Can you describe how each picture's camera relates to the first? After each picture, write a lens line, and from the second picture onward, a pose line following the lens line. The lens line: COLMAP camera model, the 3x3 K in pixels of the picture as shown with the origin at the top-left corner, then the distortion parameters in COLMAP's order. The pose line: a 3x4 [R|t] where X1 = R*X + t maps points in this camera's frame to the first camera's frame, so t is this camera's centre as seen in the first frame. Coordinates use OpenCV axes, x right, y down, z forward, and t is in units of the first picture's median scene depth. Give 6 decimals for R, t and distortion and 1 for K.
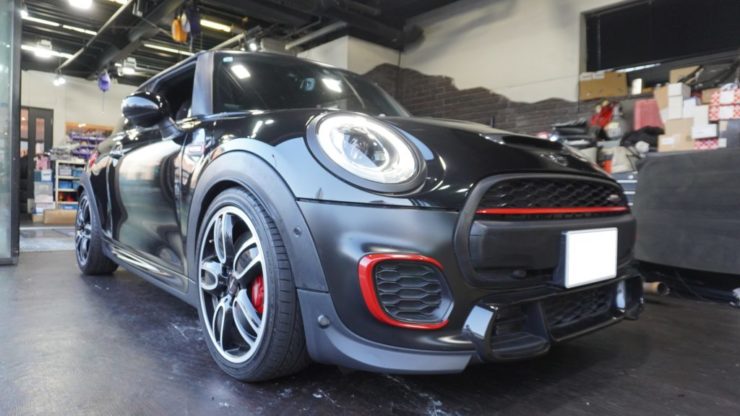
lens RADIAL K [[489.6, 0, 370.0], [0, 489.6, 208.0], [0, 0, 1]] dist [-0.045125, -0.000154]
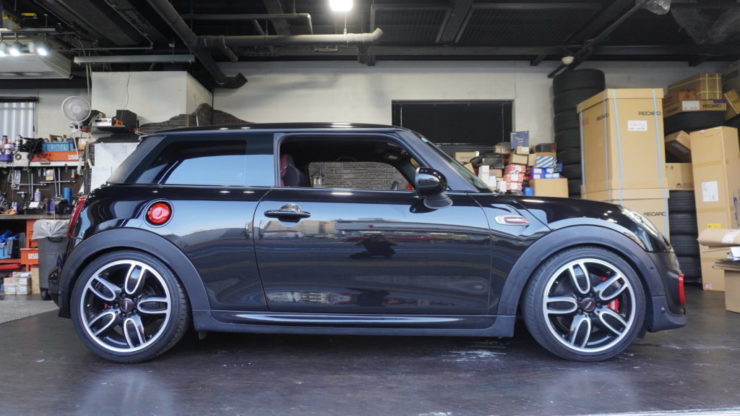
lens RADIAL K [[489.6, 0, 370.0], [0, 489.6, 208.0], [0, 0, 1]] dist [-0.045125, -0.000154]
pose [[0.657692, 0.006163, 0.753262, -2.008576], [0.035682, 0.998589, -0.039325, -0.135834], [-0.752441, 0.052742, 0.656544, 0.462616]]
